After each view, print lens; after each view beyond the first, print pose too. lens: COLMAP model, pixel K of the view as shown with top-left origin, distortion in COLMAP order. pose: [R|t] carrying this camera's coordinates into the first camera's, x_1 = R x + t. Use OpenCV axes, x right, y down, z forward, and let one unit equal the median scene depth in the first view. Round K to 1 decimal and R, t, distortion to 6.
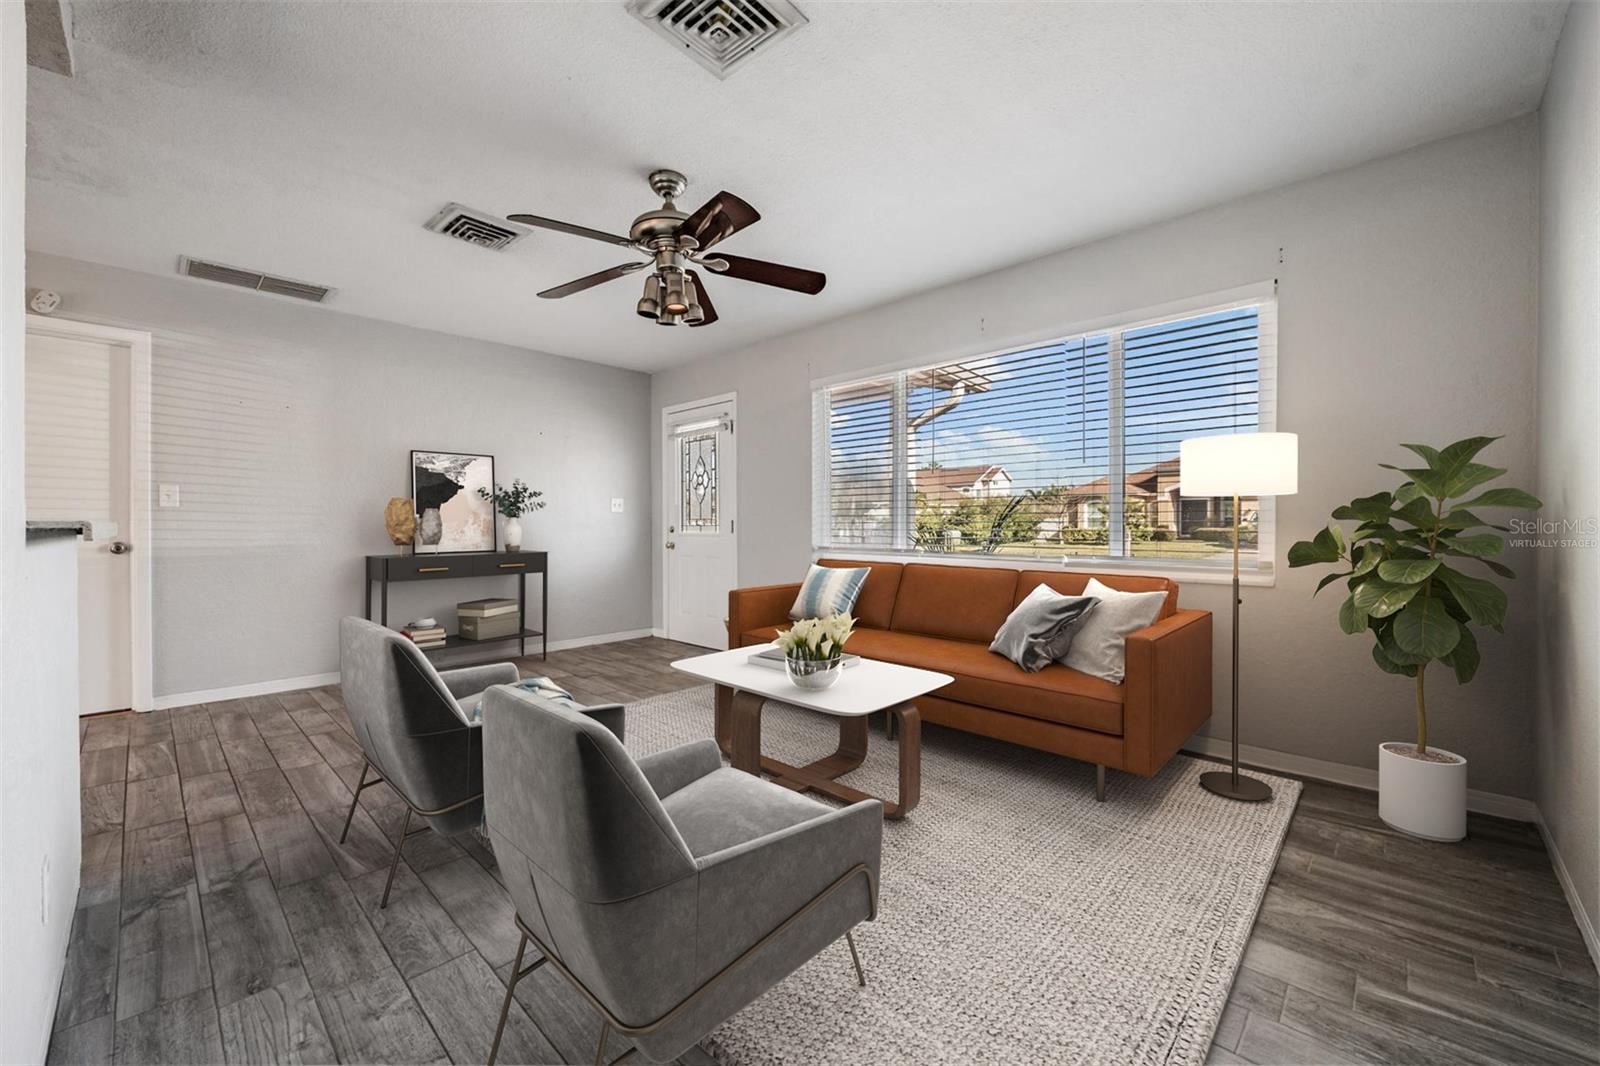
lens RADIAL K [[633.6, 0, 799.4], [0, 633.6, 515.6], [0, 0, 1]] dist [-0.002110, -0.008510]
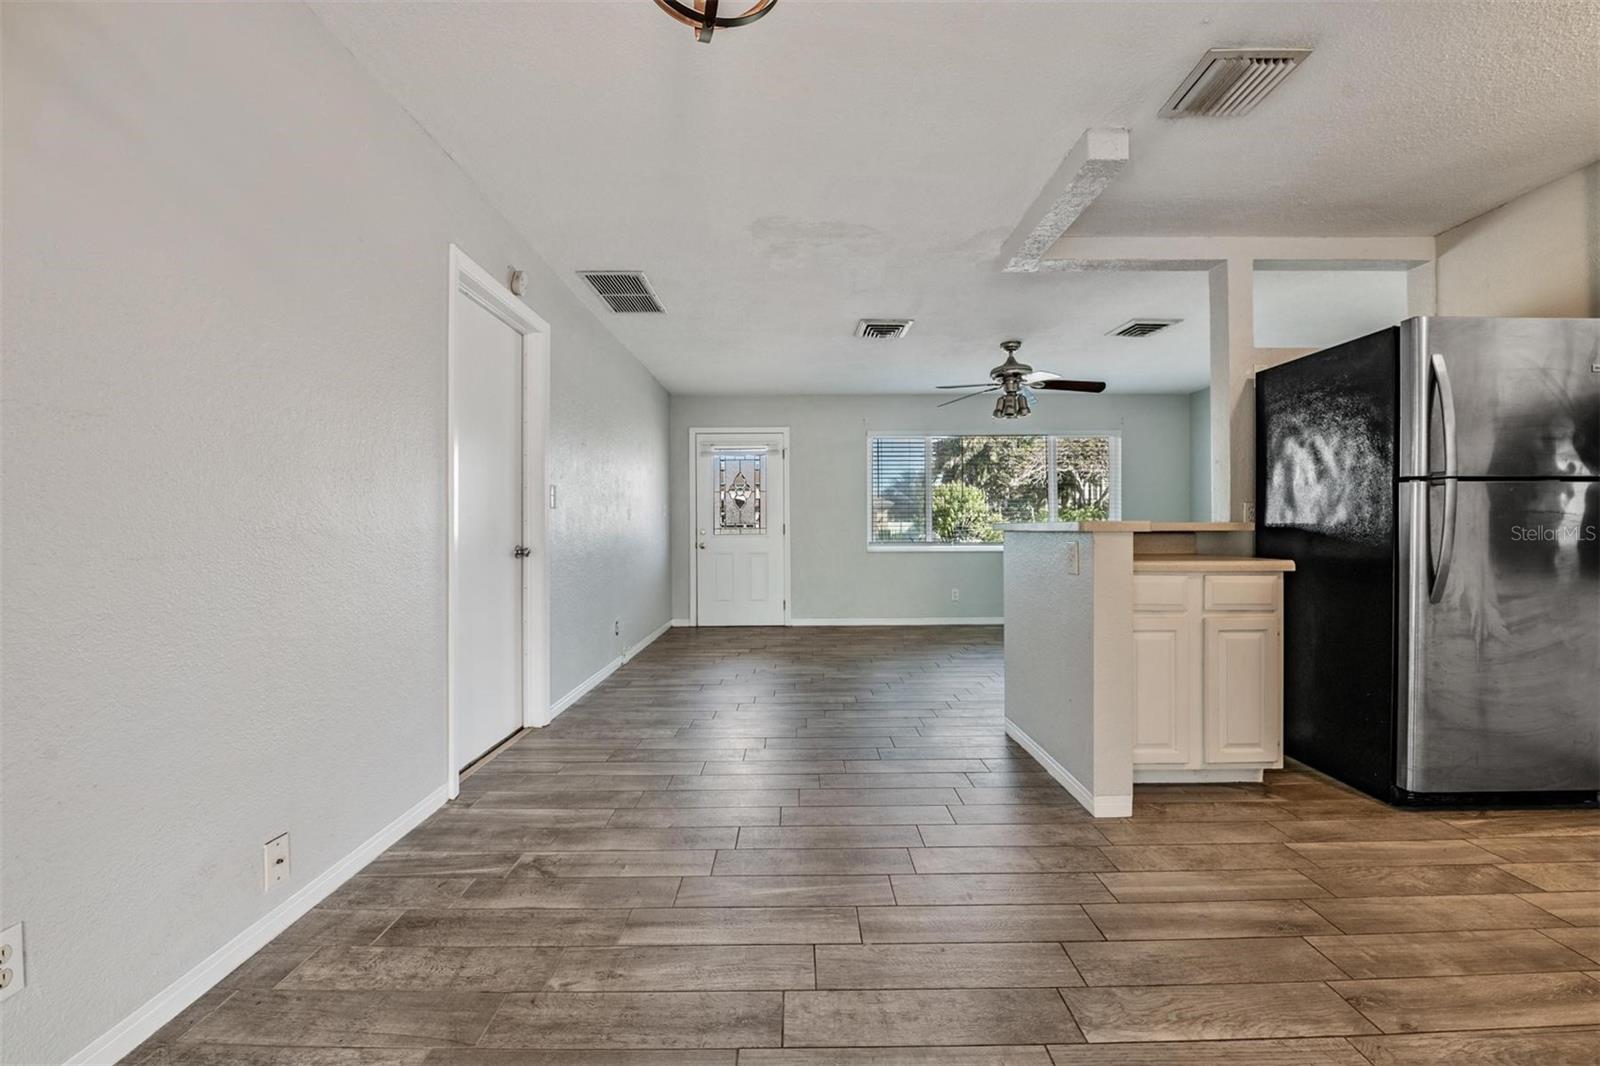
lens RADIAL K [[633.6, 0, 799.4], [0, 633.6, 515.6], [0, 0, 1]] dist [-0.002110, -0.008510]
pose [[0.715715, 0.006443, 0.698362, -0.988298], [-0.002220, 0.999973, -0.006951, -0.002154], [-0.698388, 0.003425, 0.715711, 0.037527]]
